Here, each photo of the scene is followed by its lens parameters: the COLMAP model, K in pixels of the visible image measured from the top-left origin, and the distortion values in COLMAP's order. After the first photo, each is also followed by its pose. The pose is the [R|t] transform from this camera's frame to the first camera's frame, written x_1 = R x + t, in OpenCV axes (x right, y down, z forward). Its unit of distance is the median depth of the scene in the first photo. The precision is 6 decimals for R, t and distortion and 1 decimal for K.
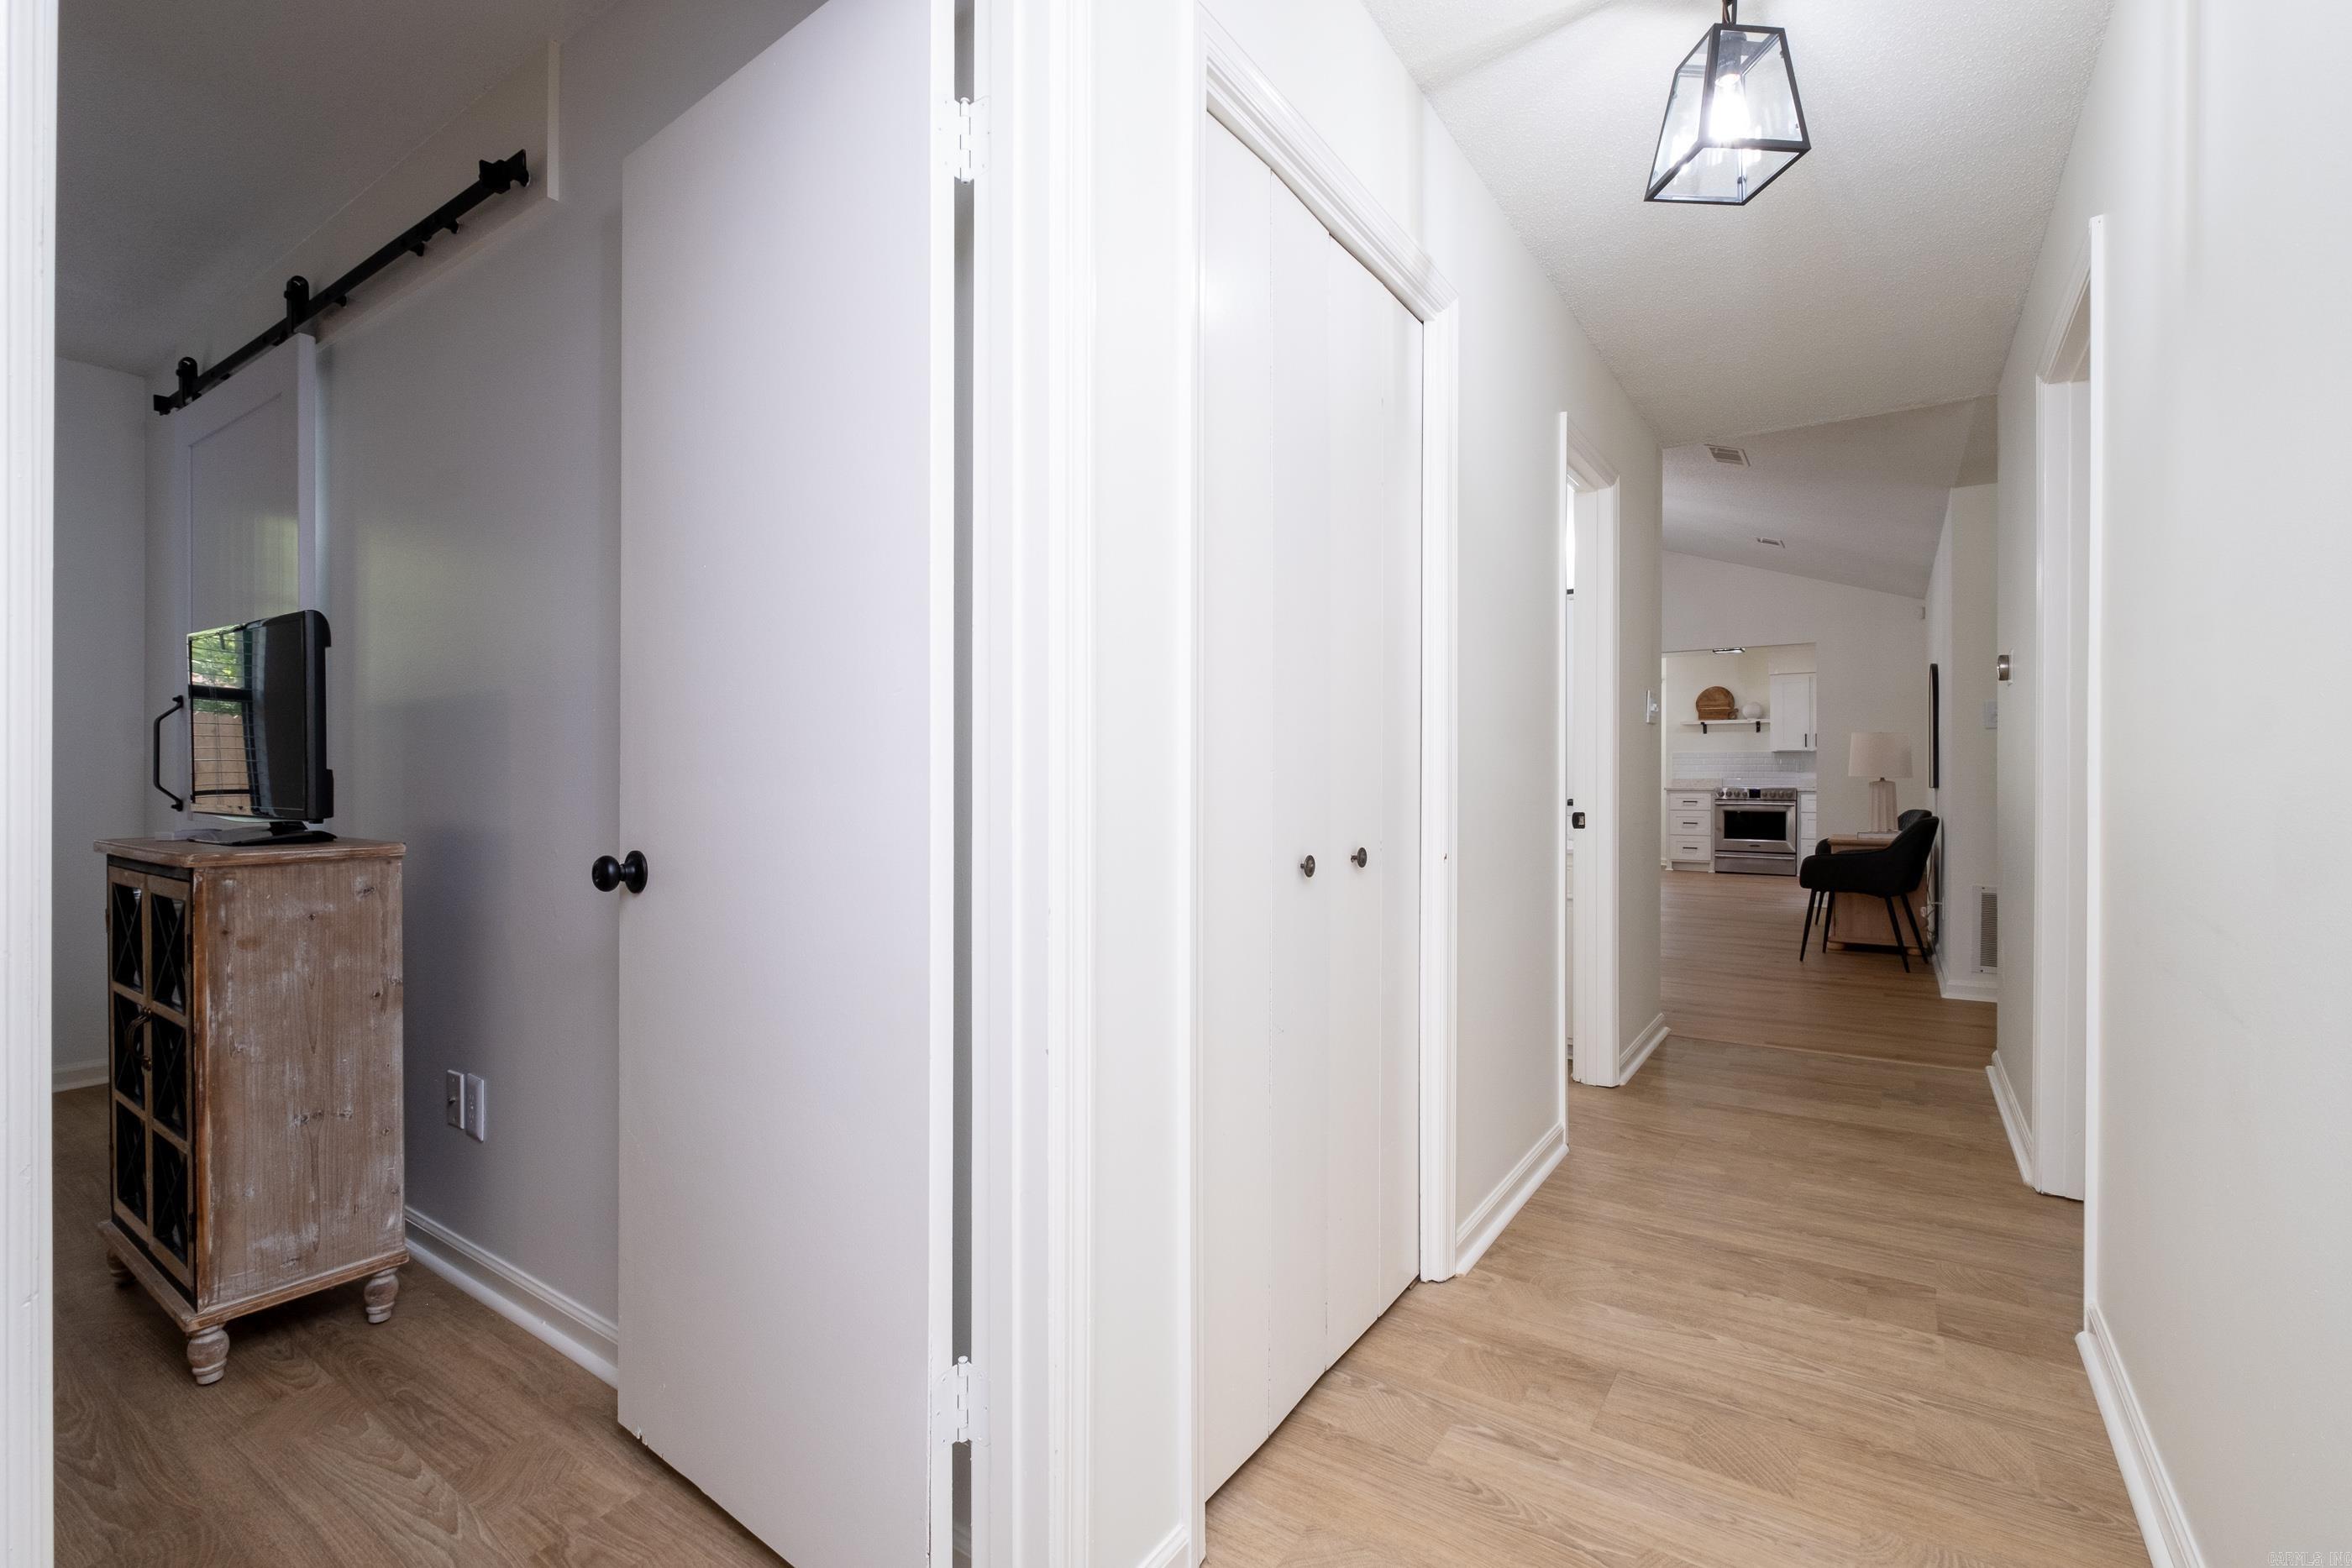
lens RADIAL K [[1033.7, 0, 1171.3], [0, 1033.7, 776.9], [0, 0, 1]] dist [-0.003528, -0.000070]
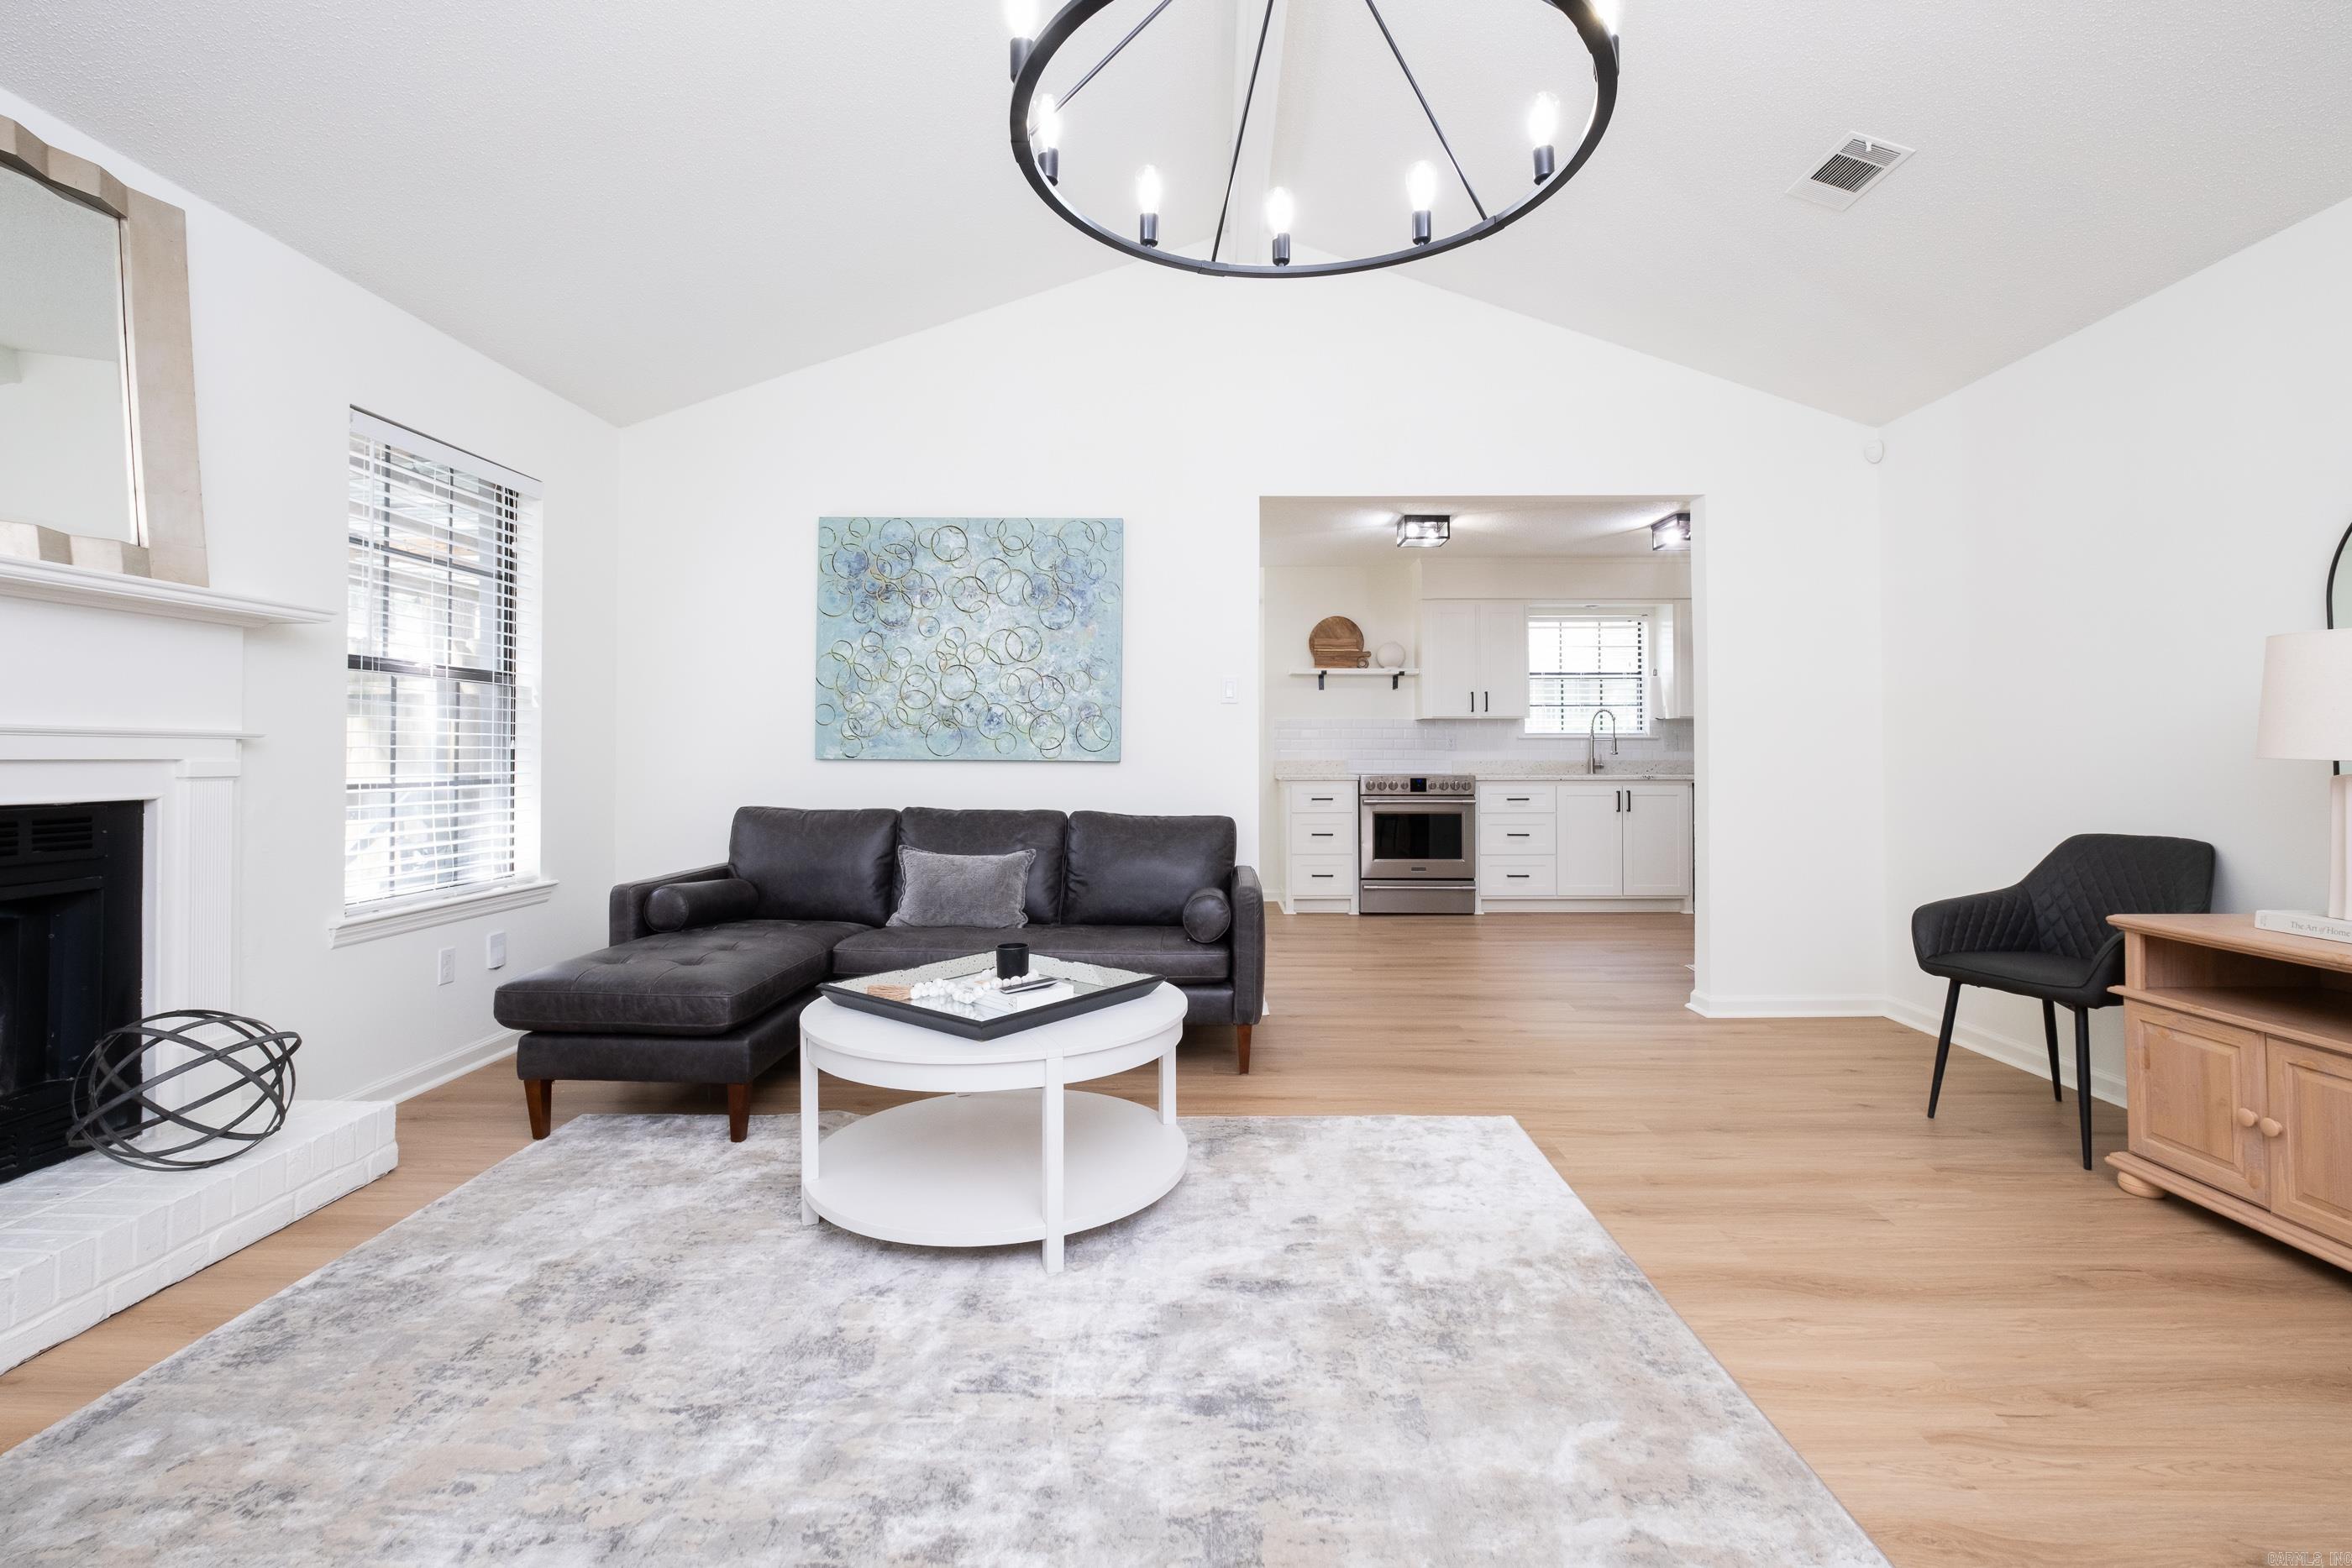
lens RADIAL K [[1067.6, 0, 1190.1], [0, 1067.6, 737.1], [0, 0, 1]] dist [-0.001976, -0.000255]
pose [[0.829500, 0.008590, 0.558441, 0.090554], [0.001479, 0.999844, -0.017577, -0.001590], [-0.558505, 0.015406, 0.829358, 0.530951]]
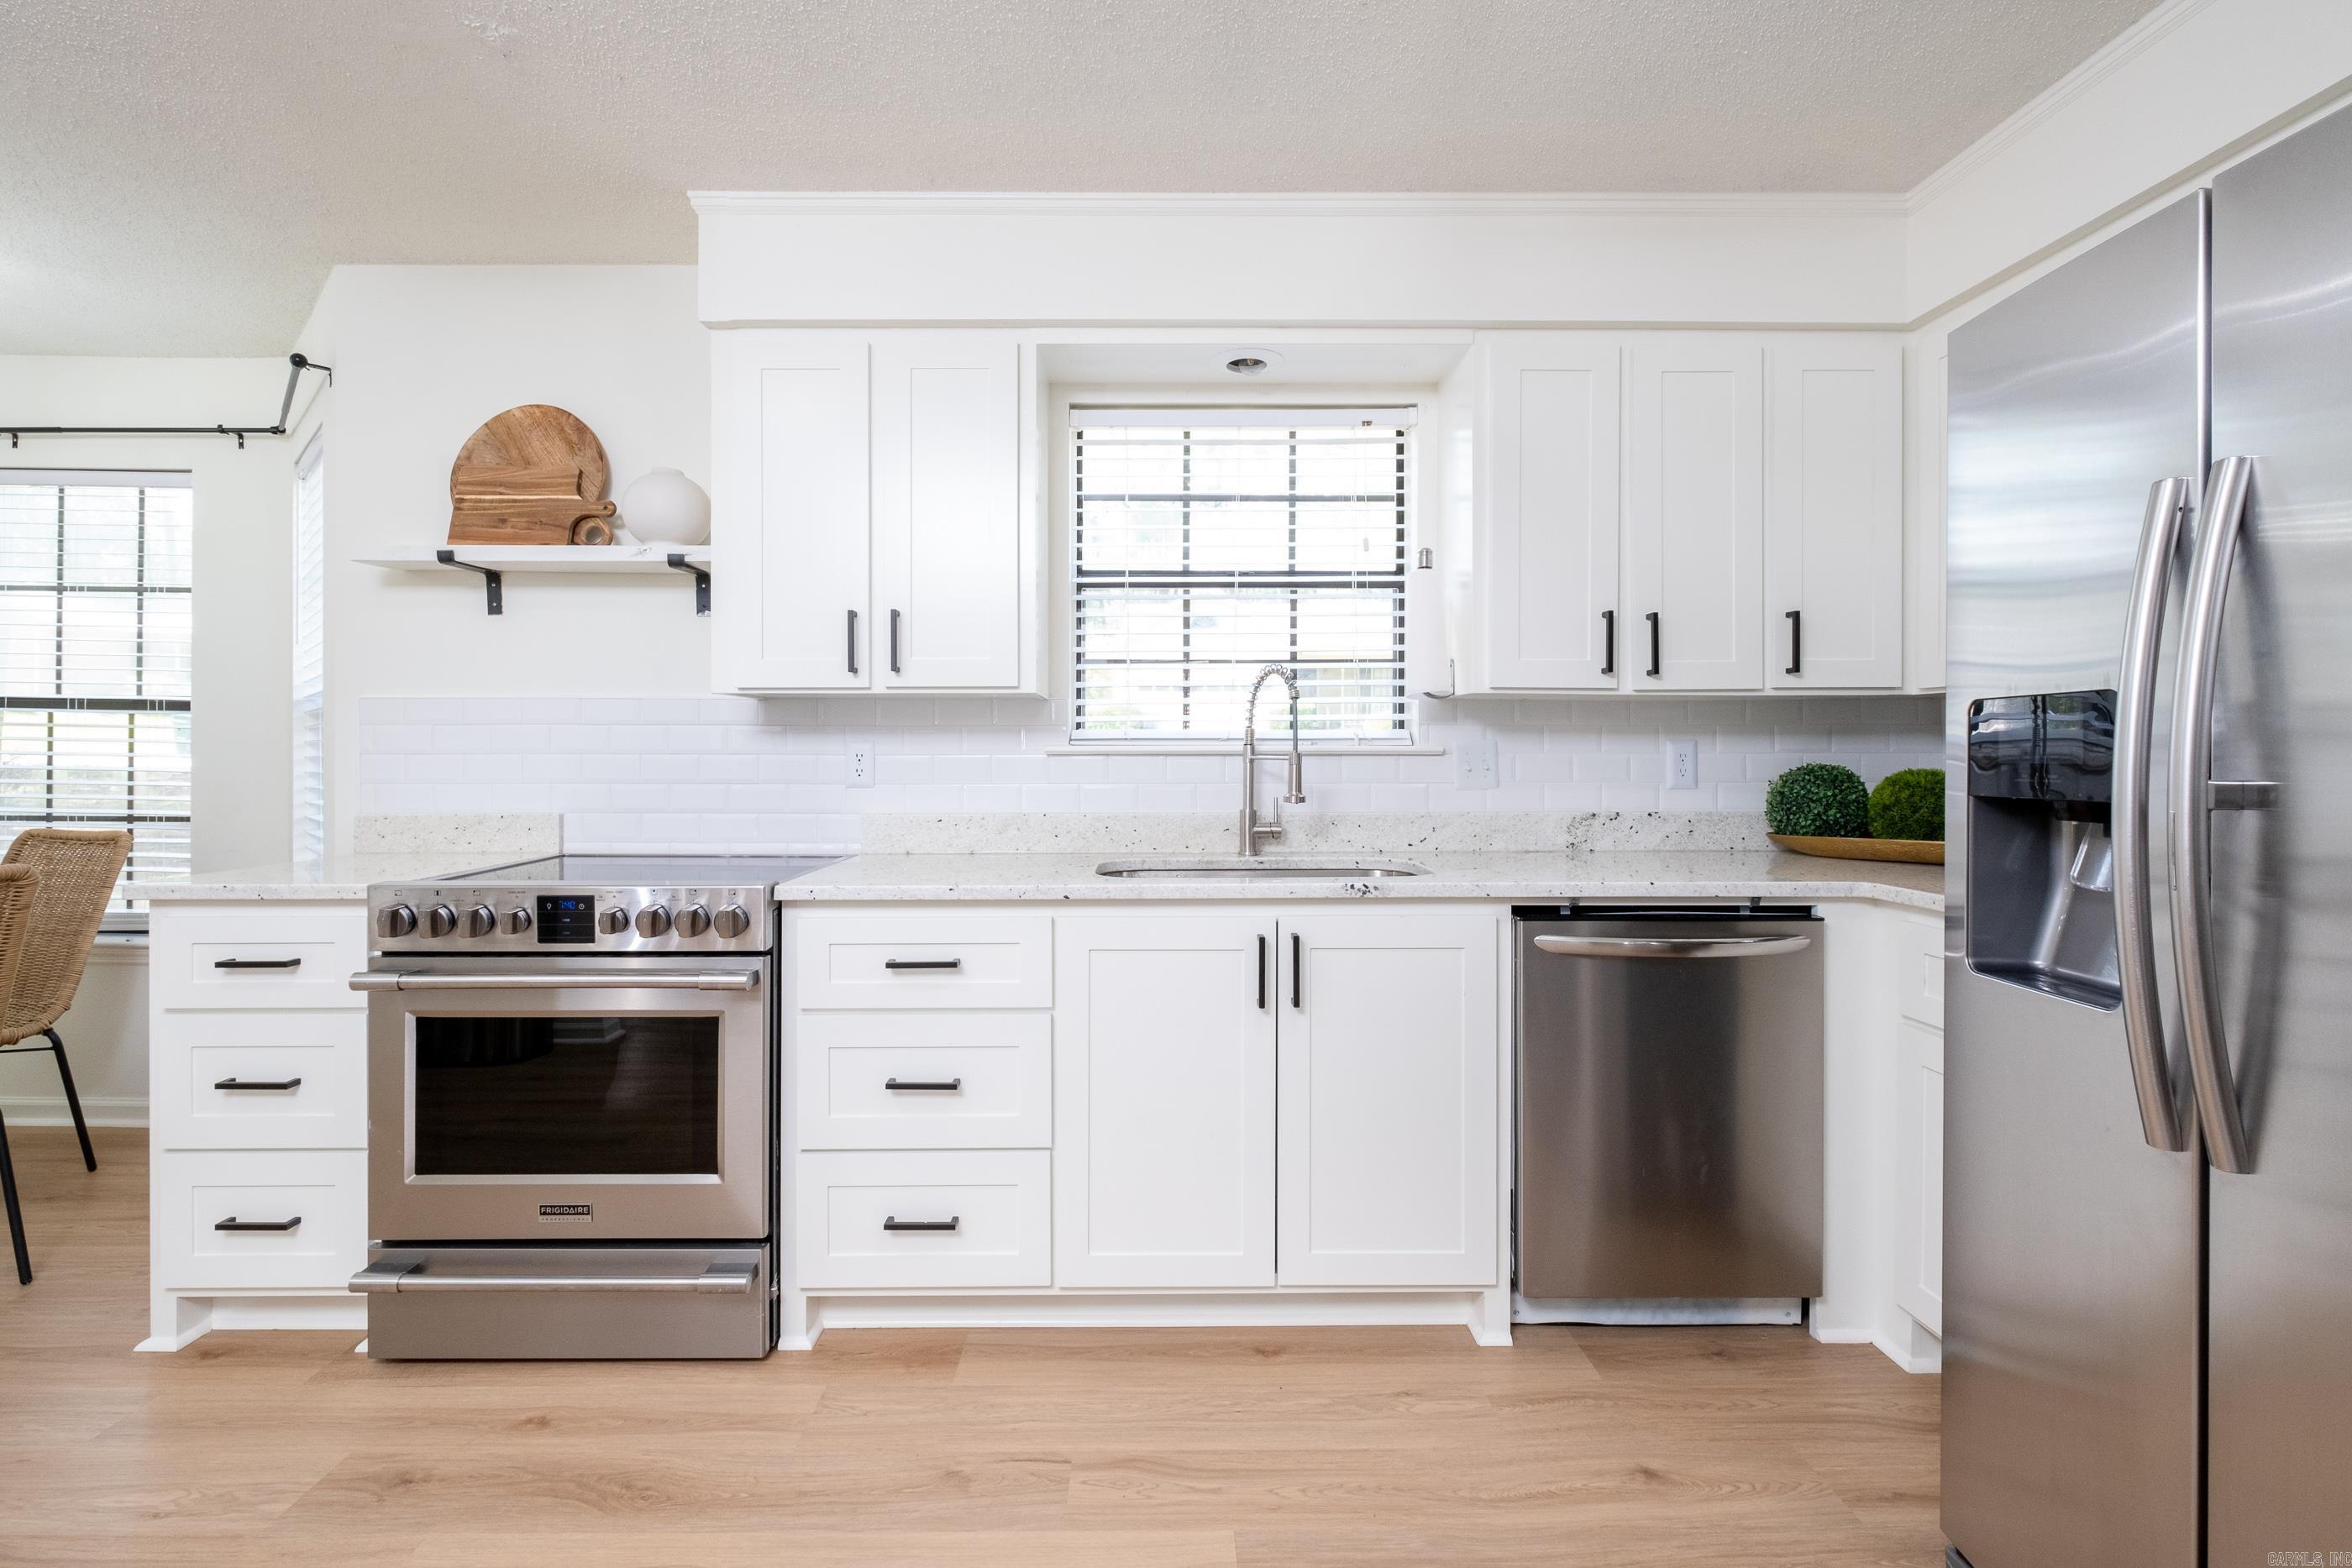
lens RADIAL K [[1049.3, 0, 1170.0], [0, 1049.3, 752.5], [0, 0, 1]] dist [-0.004037, -0.000139]
pose [[0.817021, 0.002230, 0.576603, 0.532756], [0.000681, 0.999988, -0.004832, -0.011616], [-0.576607, 0.004341, 0.817010, 0.771400]]
